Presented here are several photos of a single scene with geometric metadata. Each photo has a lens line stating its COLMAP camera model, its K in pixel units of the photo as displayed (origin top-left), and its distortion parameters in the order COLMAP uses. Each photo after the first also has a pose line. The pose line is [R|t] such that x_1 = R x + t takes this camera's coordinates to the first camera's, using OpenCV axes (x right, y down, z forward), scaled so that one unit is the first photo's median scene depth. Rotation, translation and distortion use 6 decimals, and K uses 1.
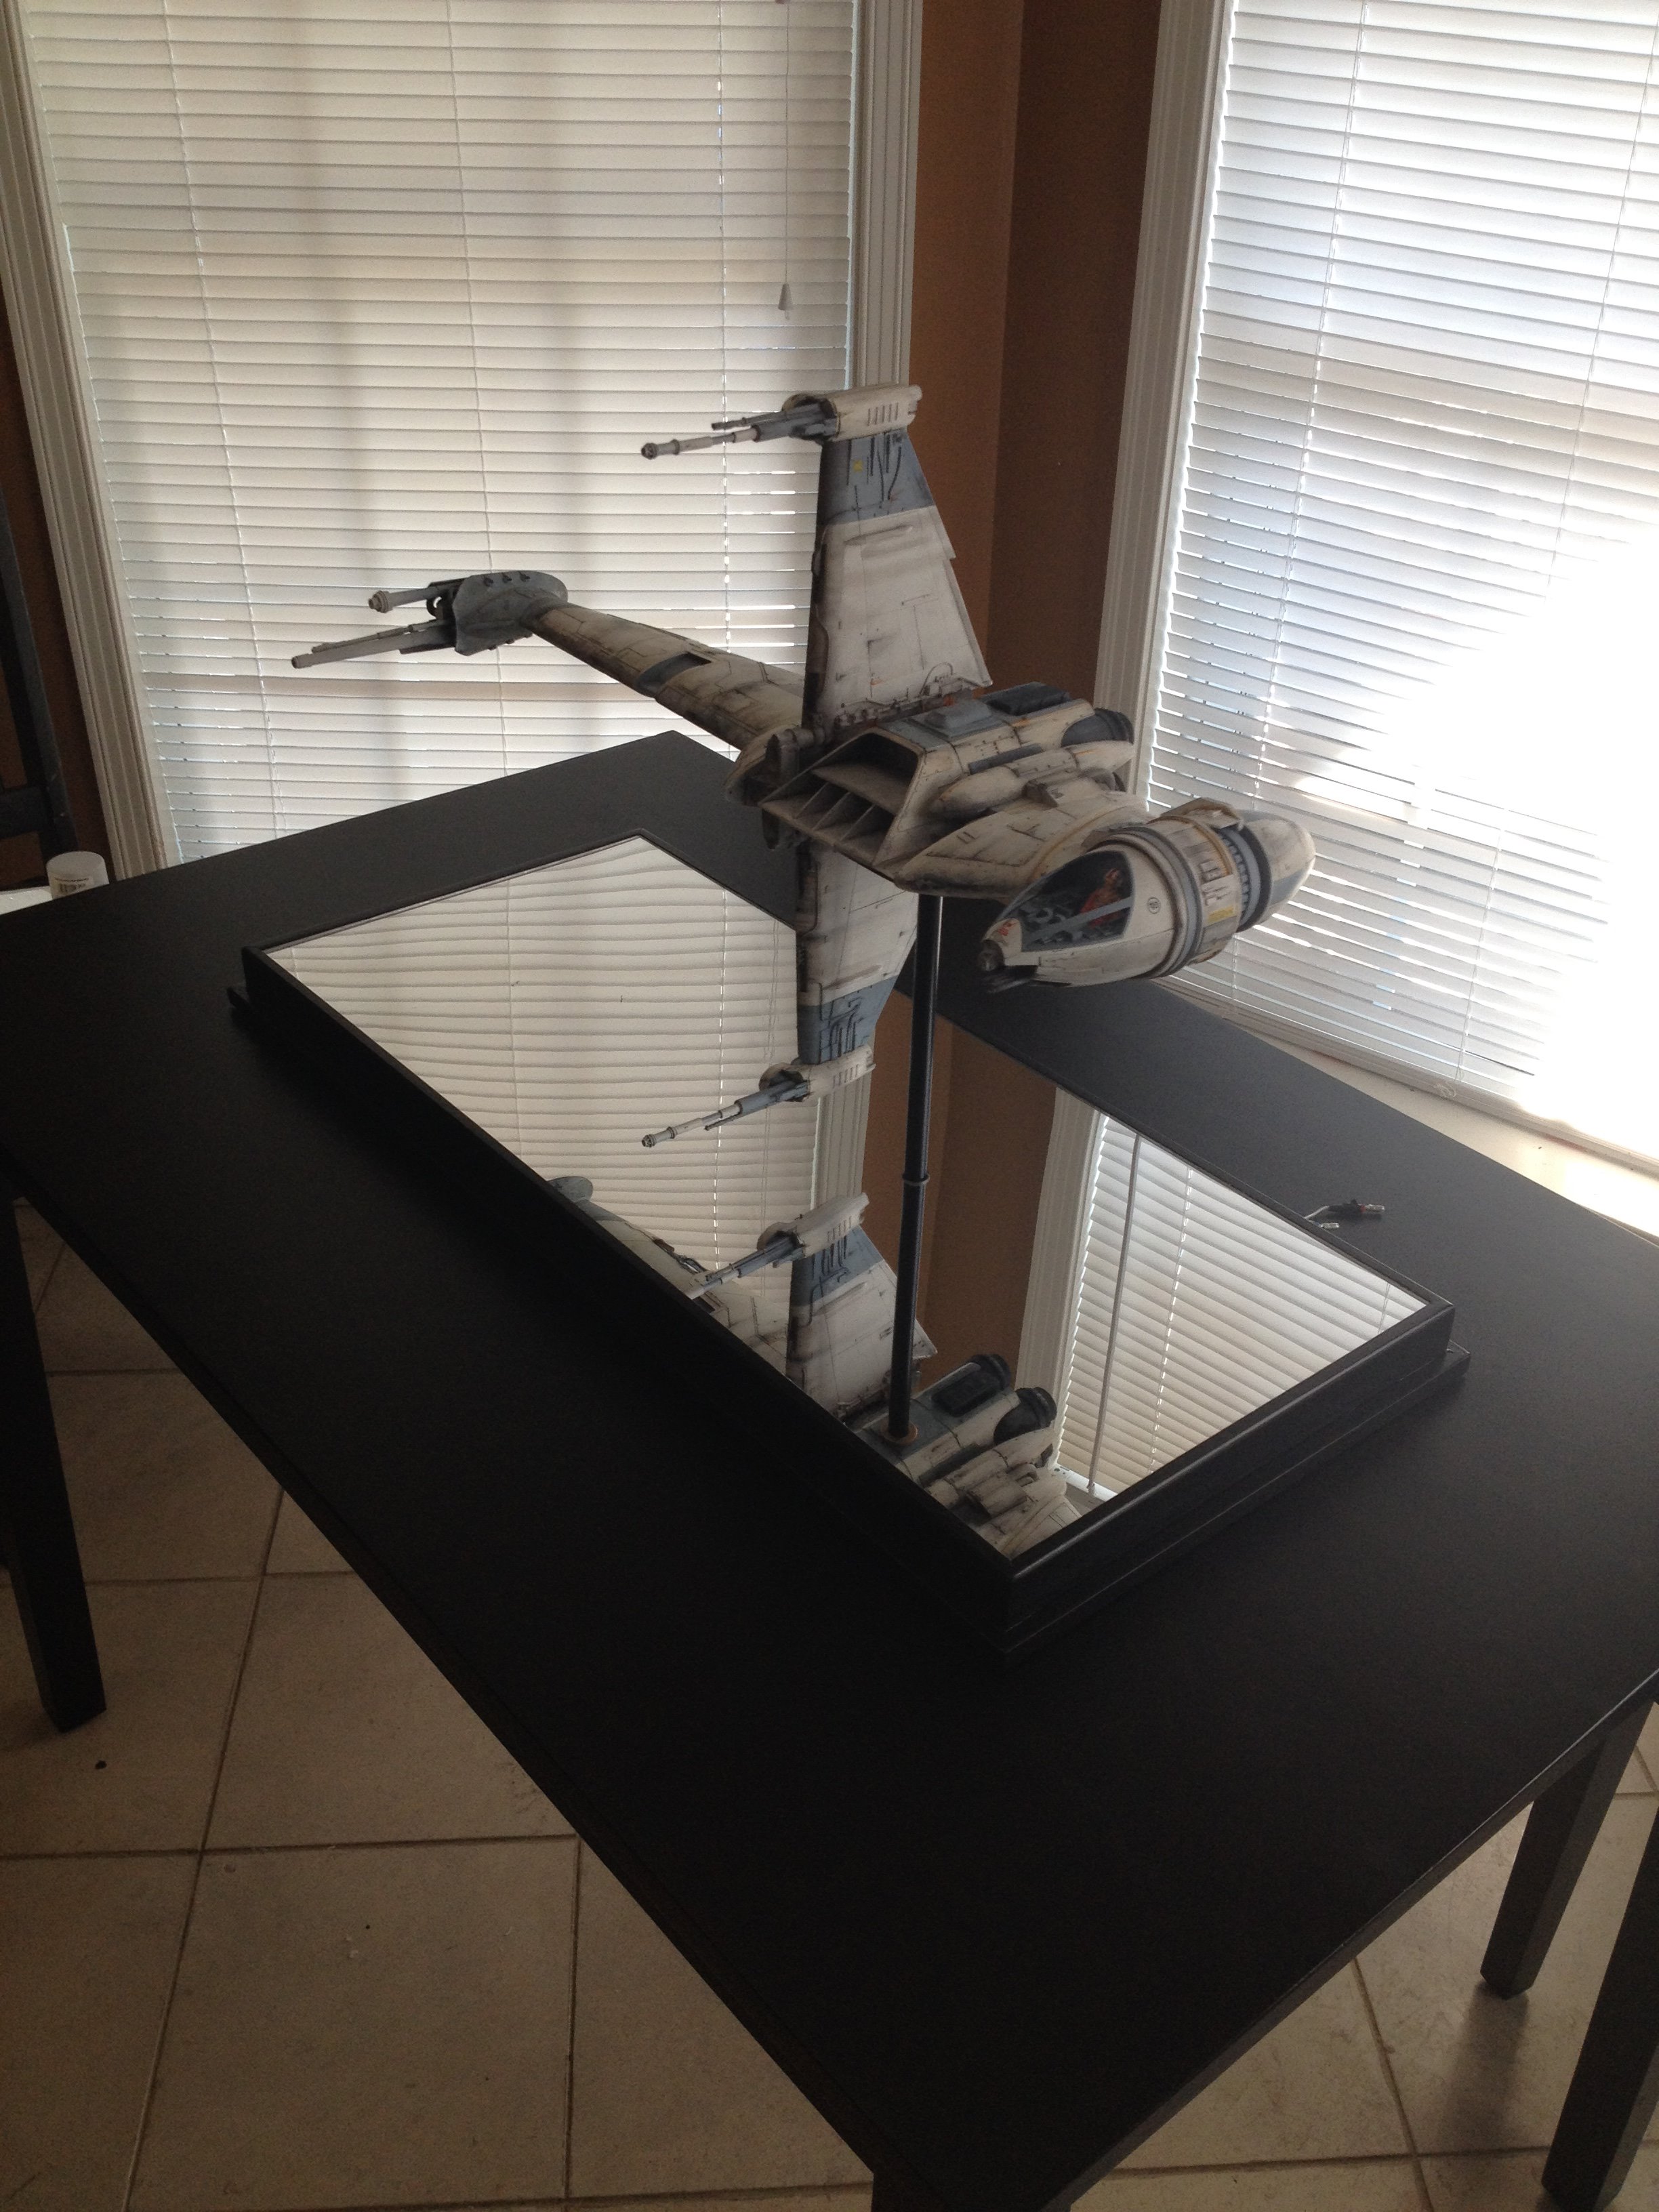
lens RADIAL K [[2076.5, 0, 829.5], [0, 2076.5, 1106.0], [0, 0, 1]] dist [0.205124, -0.535062]
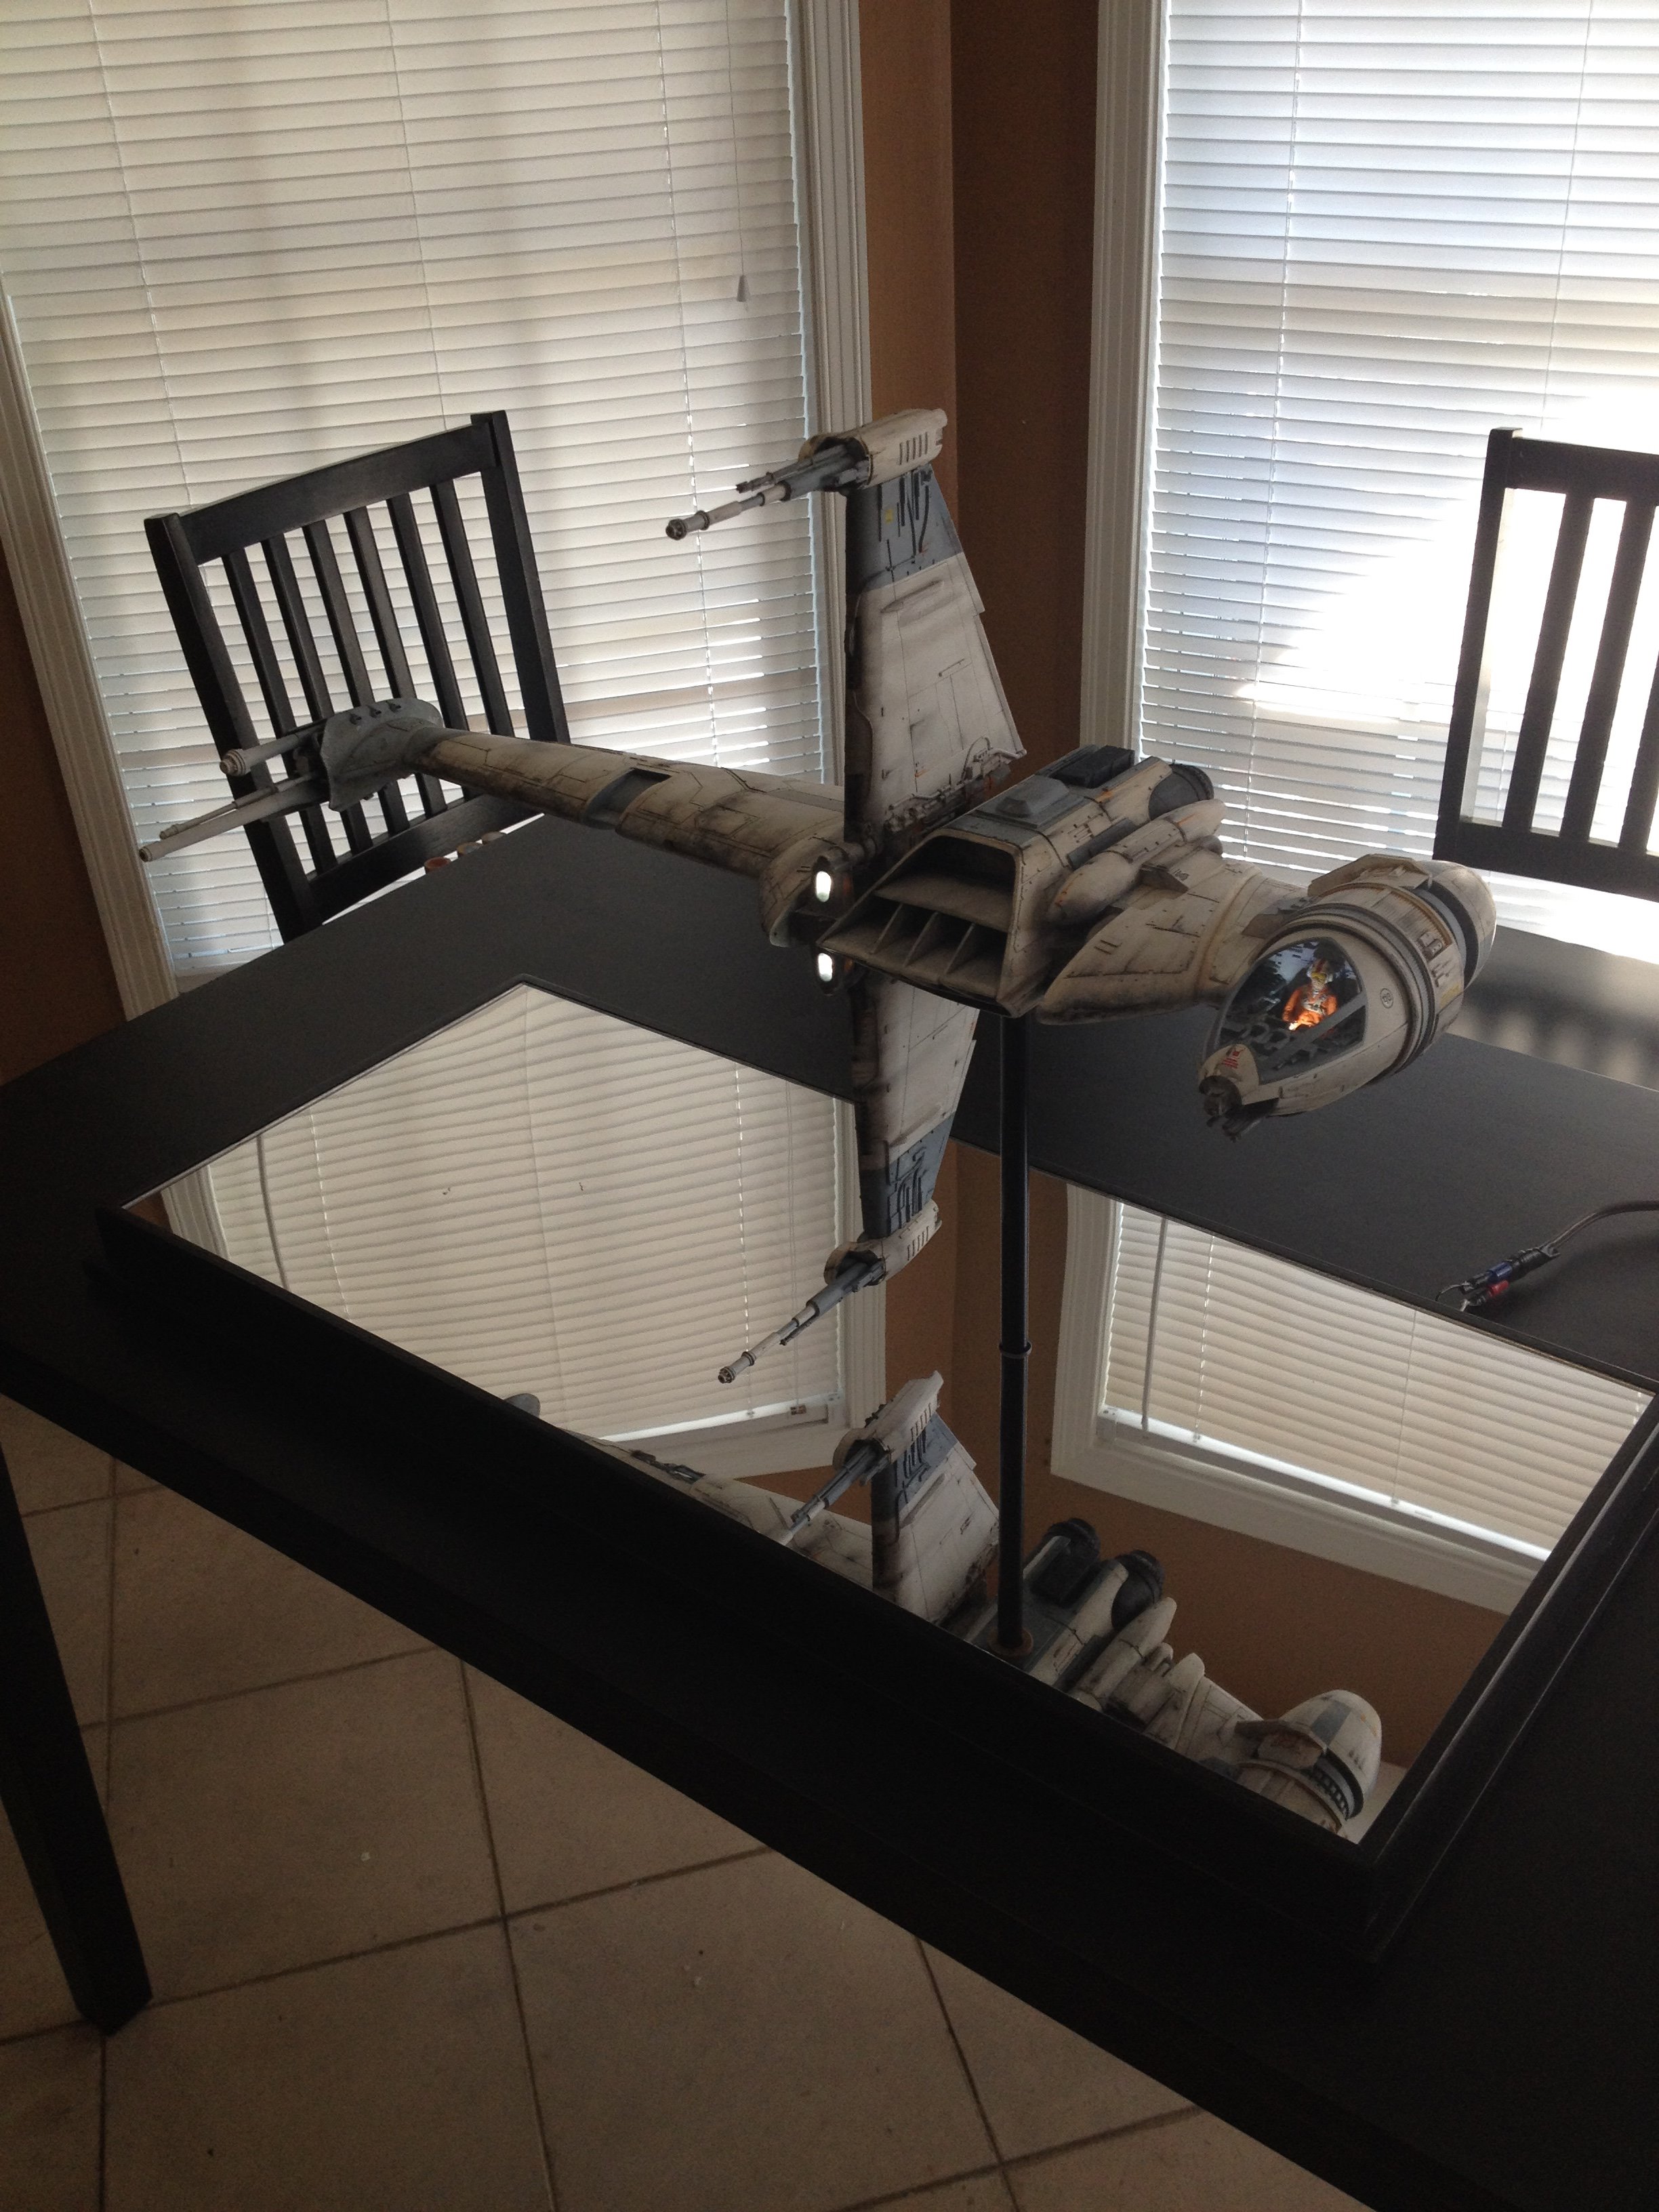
lens RADIAL K [[2142.4, 0, 826.3], [0, 2142.4, 1120.8], [0, 0, 1]] dist [0.112356, 0.007388]
pose [[0.977608, -0.166460, 0.128741, -0.148195], [0.169448, 0.985459, -0.012537, -0.066316], [-0.124782, 0.034071, 0.991599, 0.182223]]
